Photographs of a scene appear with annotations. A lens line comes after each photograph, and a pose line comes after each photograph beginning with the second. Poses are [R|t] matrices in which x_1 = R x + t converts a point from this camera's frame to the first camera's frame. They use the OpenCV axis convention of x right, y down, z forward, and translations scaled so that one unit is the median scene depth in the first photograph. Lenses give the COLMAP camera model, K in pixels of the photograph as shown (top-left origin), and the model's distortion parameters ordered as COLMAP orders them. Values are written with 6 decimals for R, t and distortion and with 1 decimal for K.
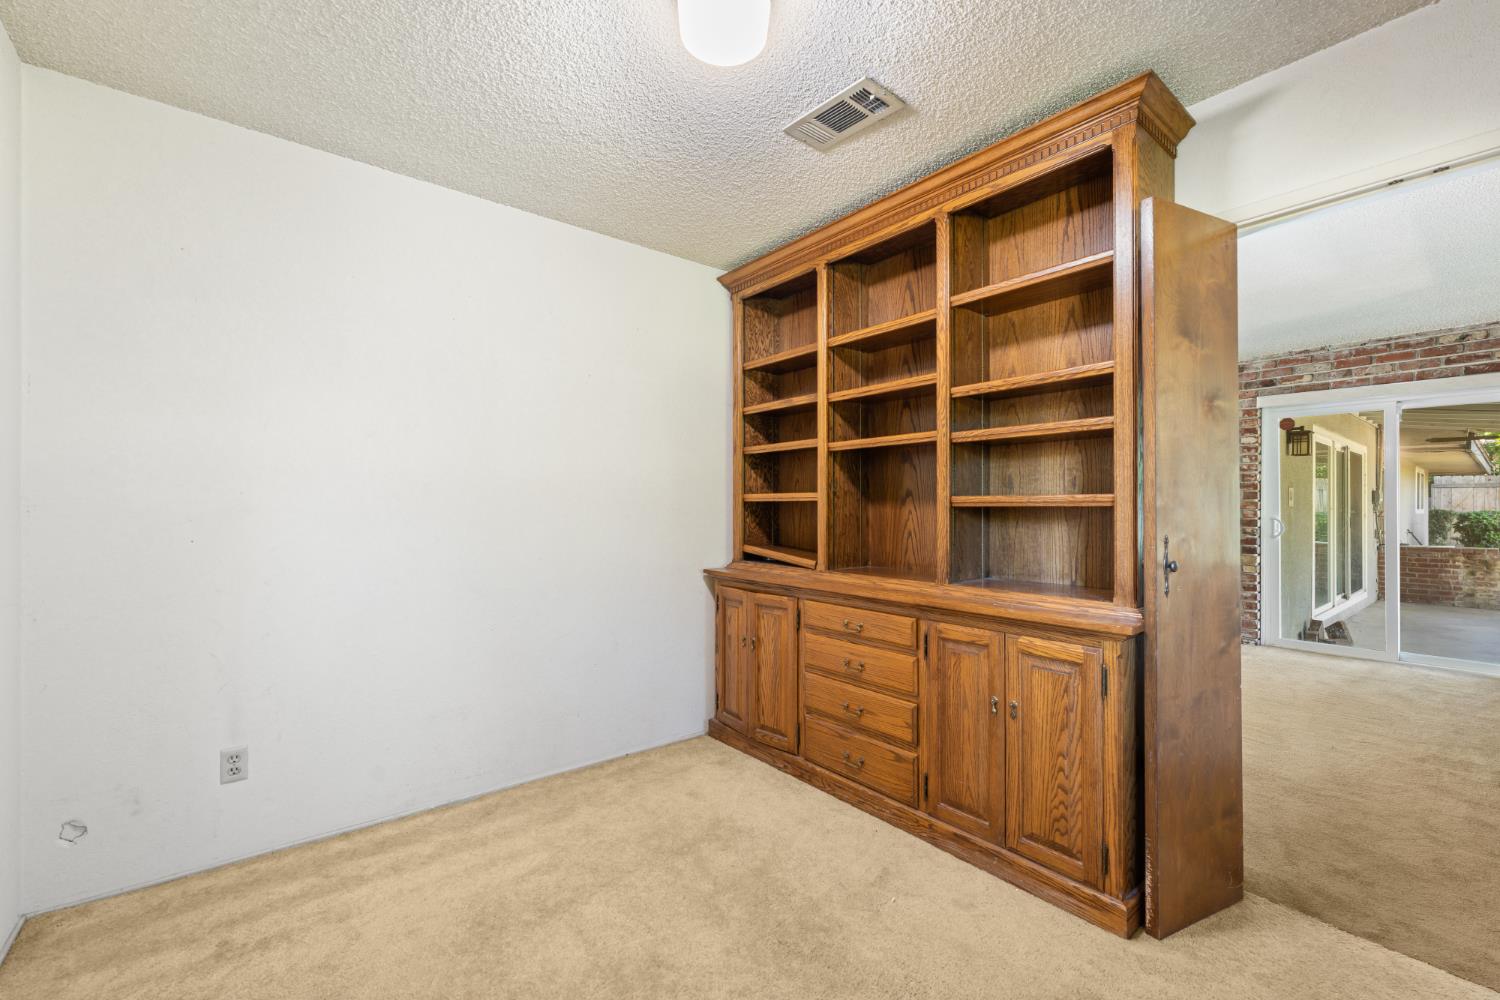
lens RADIAL K [[624.4, 0, 749.7], [0, 624.4, 503.4], [0, 0, 1]] dist [-0.007558, -0.000281]
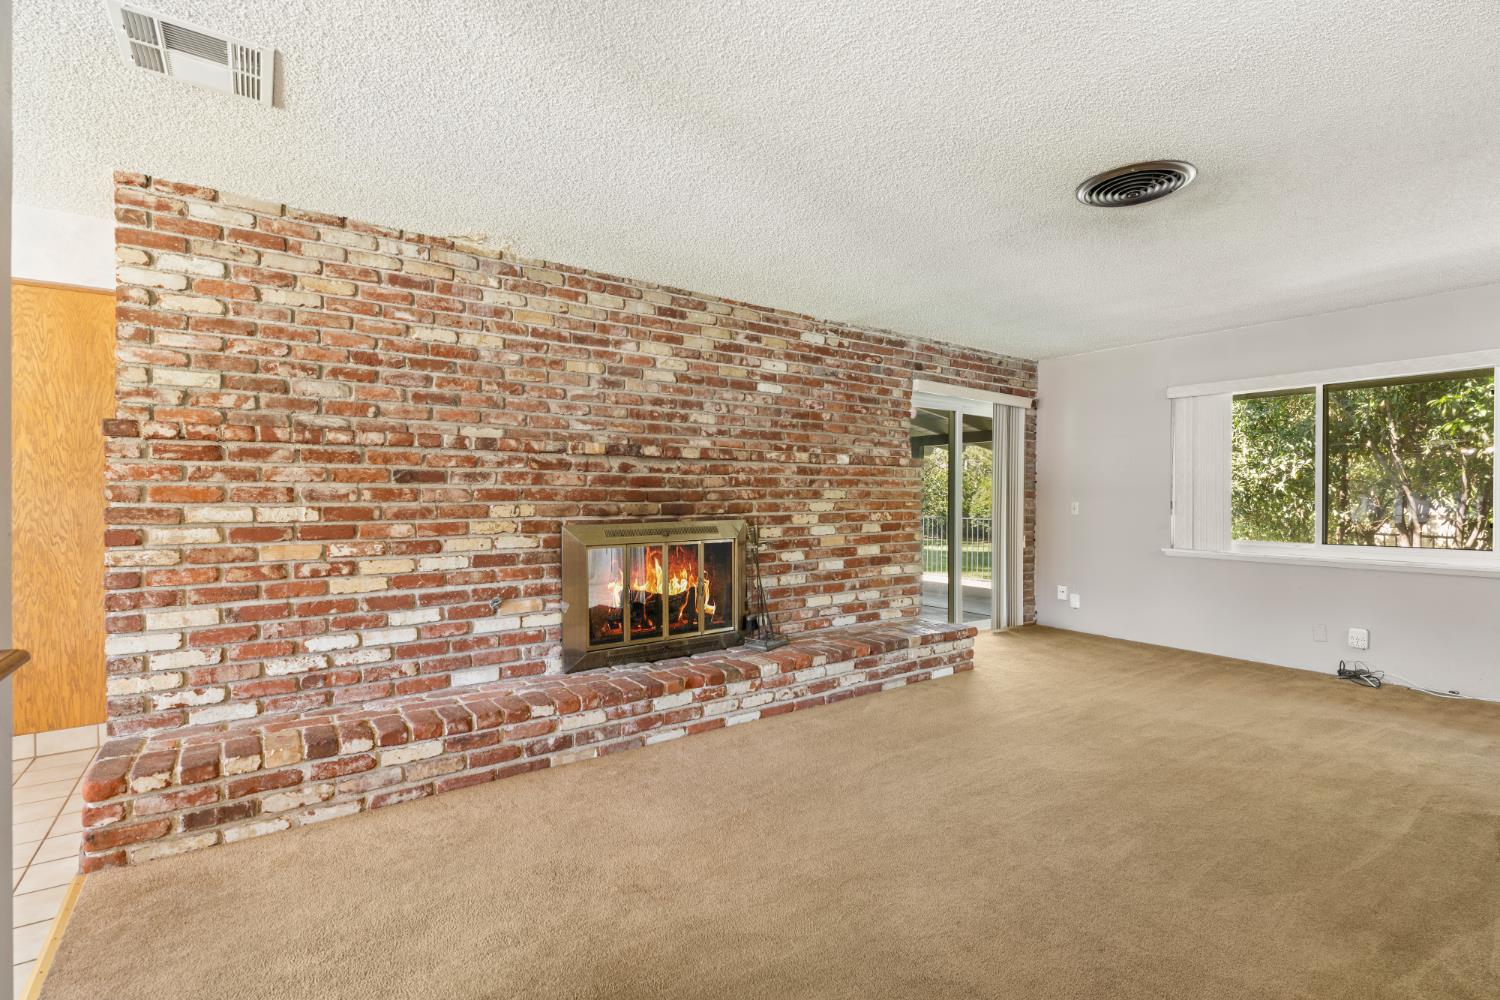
lens RADIAL K [[687.2, 0, 741.8], [0, 687.2, 499.2], [0, 0, 1]] dist [-0.003732, -0.000356]
pose [[0.057000, -0.006236, 0.998355, -0.169322], [-0.009691, 0.999930, 0.006799, 0.003002], [-0.998327, -0.010063, 0.056935, 0.898253]]
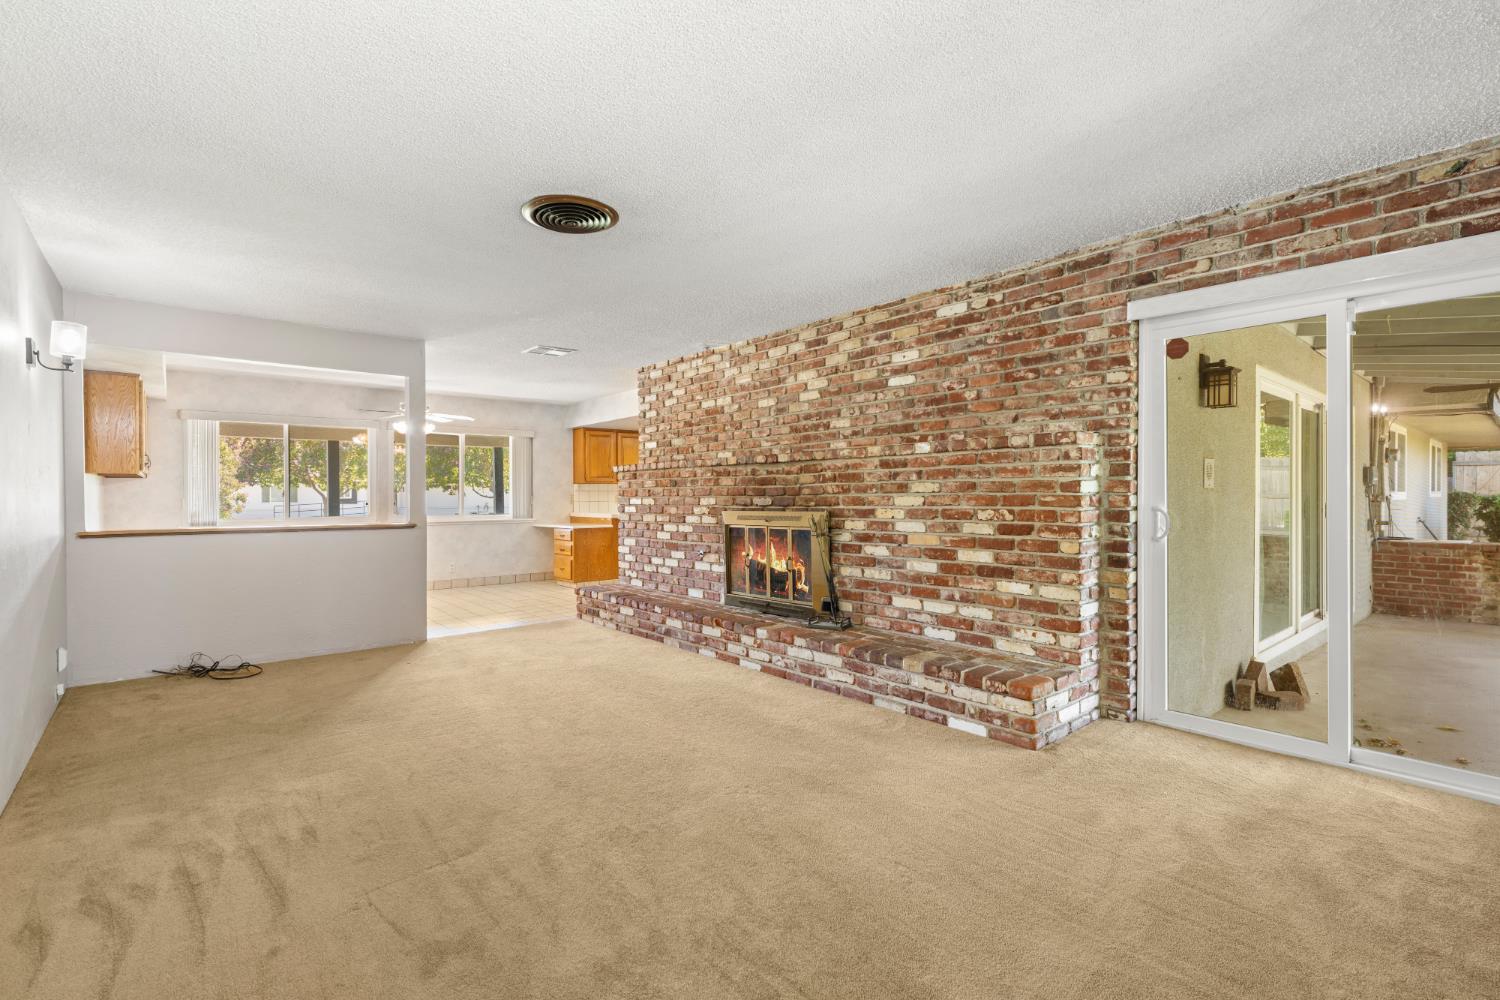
lens RADIAL K [[687.2, 0, 757.2], [0, 687.2, 496.8], [0, 0, 1]] dist [-0.003732, -0.000356]
pose [[0.999440, -0.007078, 0.032703, 0.330561], [0.006788, 0.999937, 0.008944, 0.003656], [-0.032764, -0.008717, 0.999425, 0.267250]]
